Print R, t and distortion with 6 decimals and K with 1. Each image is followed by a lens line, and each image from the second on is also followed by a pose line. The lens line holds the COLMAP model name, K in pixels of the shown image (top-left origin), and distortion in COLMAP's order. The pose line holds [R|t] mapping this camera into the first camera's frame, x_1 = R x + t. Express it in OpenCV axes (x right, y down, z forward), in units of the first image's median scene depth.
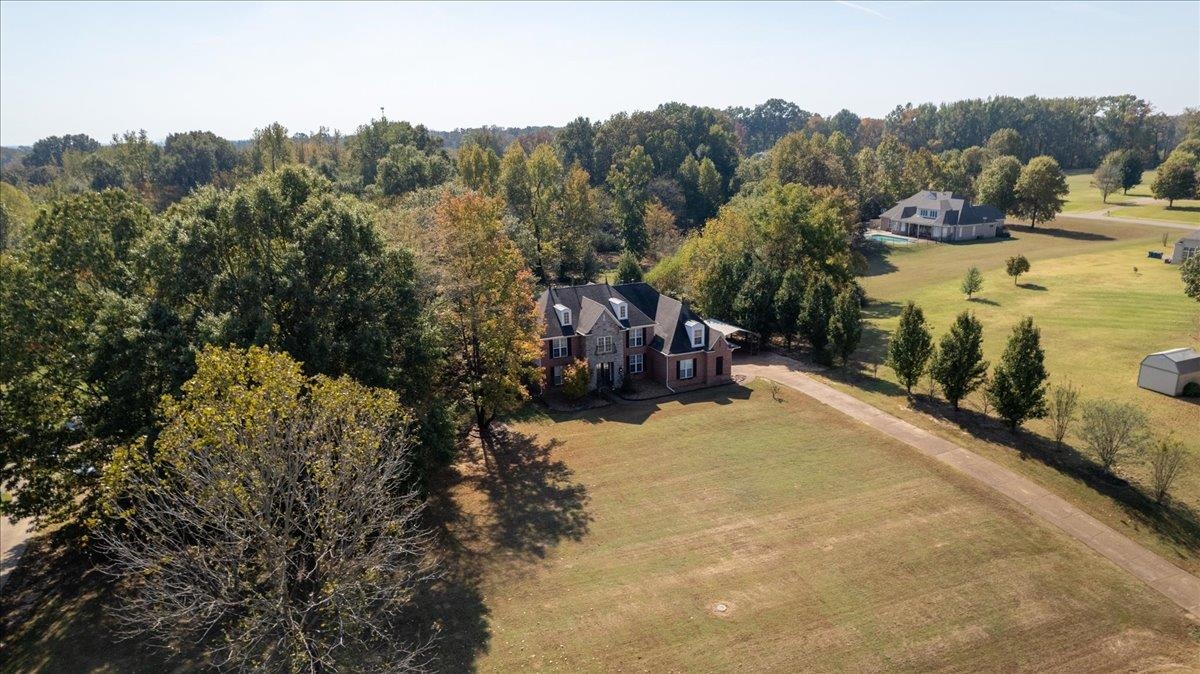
lens RADIAL K [[788.8, 0, 599.2], [0, 788.8, 337.7], [0, 0, 1]] dist [-0.031035, 0.015364]
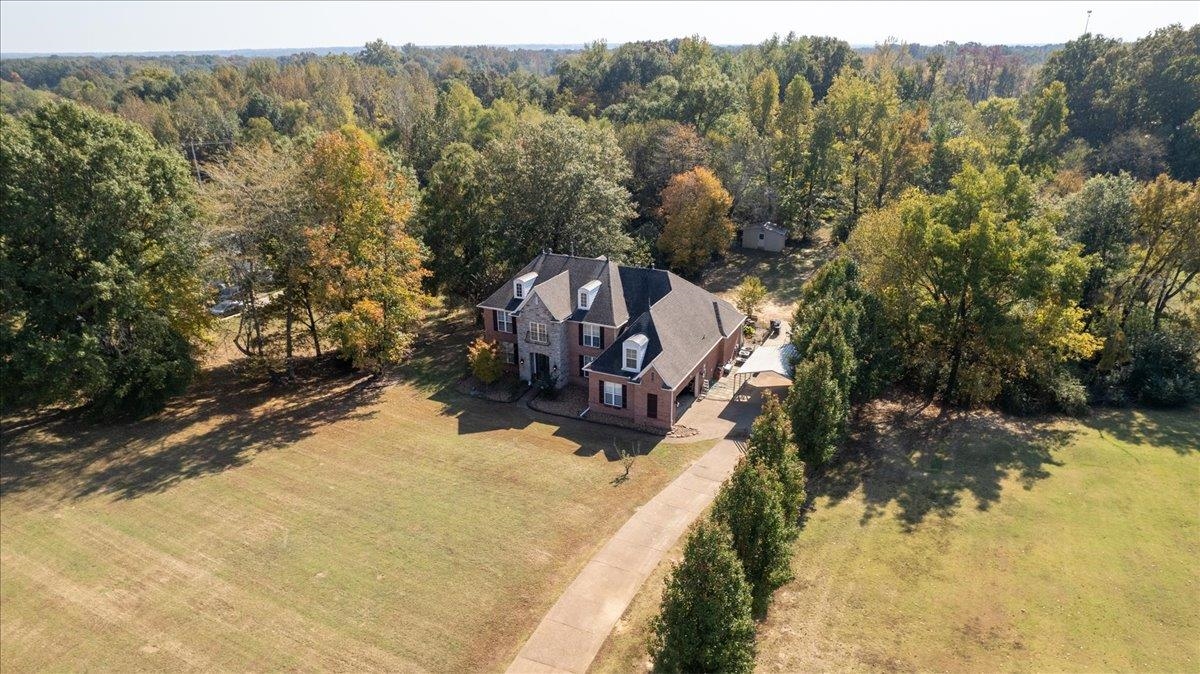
lens RADIAL K [[788.8, 0, 602.2], [0, 788.8, 333.0], [0, 0, 1]] dist [-0.031035, 0.015364]
pose [[0.647365, 0.280284, -0.708773, 0.612685], [-0.201357, 0.959783, 0.195634, -0.160016], [0.735101, 0.016070, 0.677767, 0.469574]]
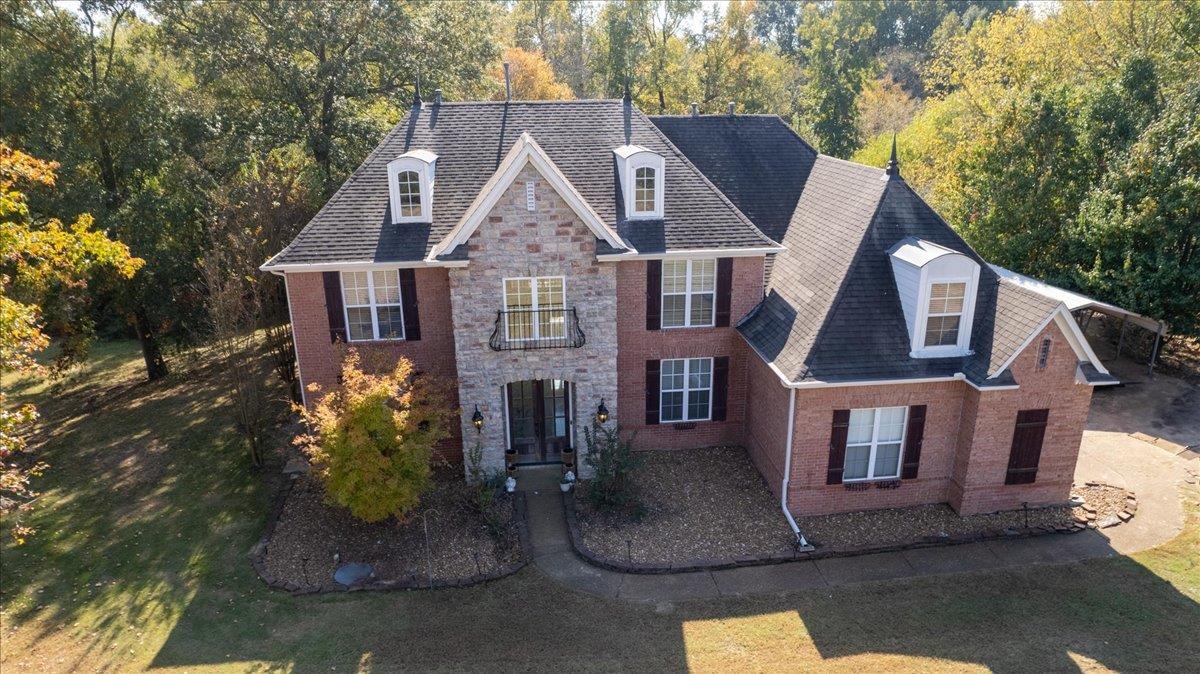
lens RADIAL K [[744.3, 0, 598.7], [0, 744.3, 353.4], [0, 0, 1]] dist [-0.045284, 0.011185]
pose [[0.952558, 0.109403, -0.284015, 0.090056], [-0.086354, 0.991963, 0.092483, -0.000981], [0.291850, -0.063570, 0.954349, 0.752934]]
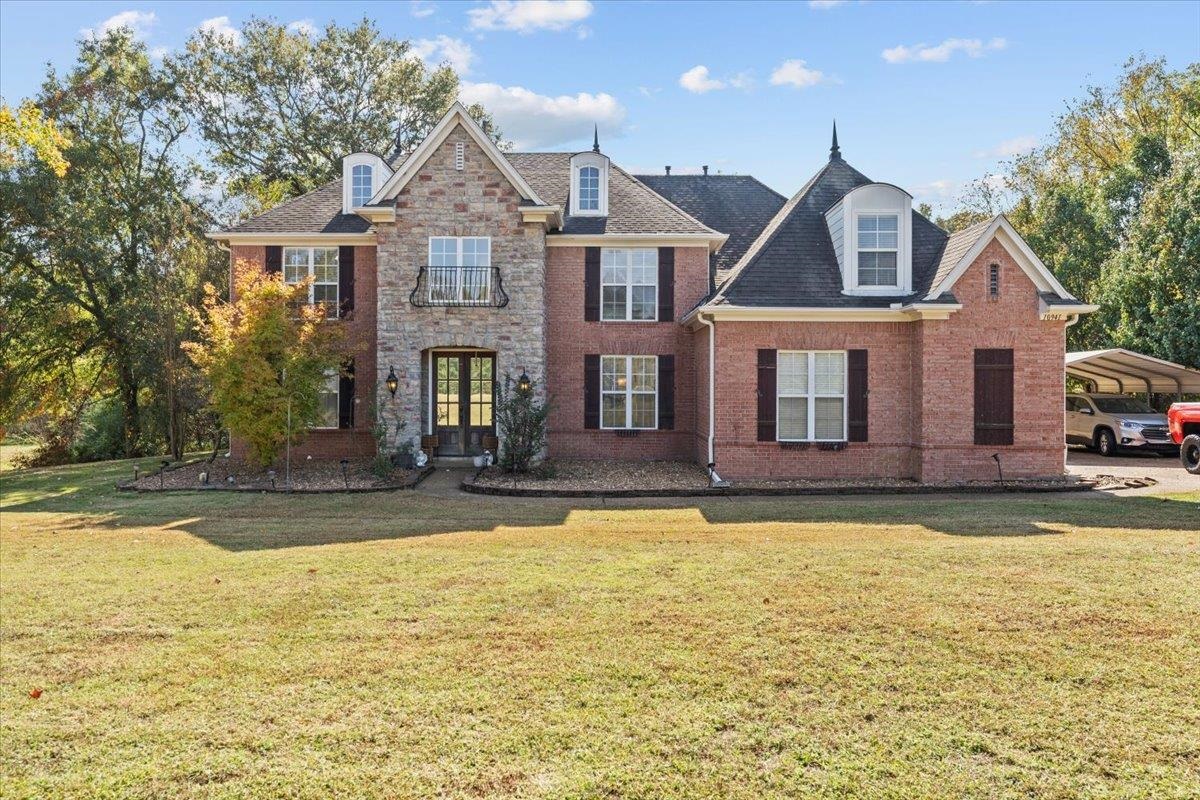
lens RADIAL K [[783.1, 0, 601.5], [0, 783.1, 394.7], [0, 0, 1]] dist [0.008654, -0.006243]
pose [[0.911092, 0.027998, -0.411252, 0.142520], [-0.129357, 0.966711, -0.220764, 0.090215], [0.391380, 0.254334, 0.884384, 0.781110]]
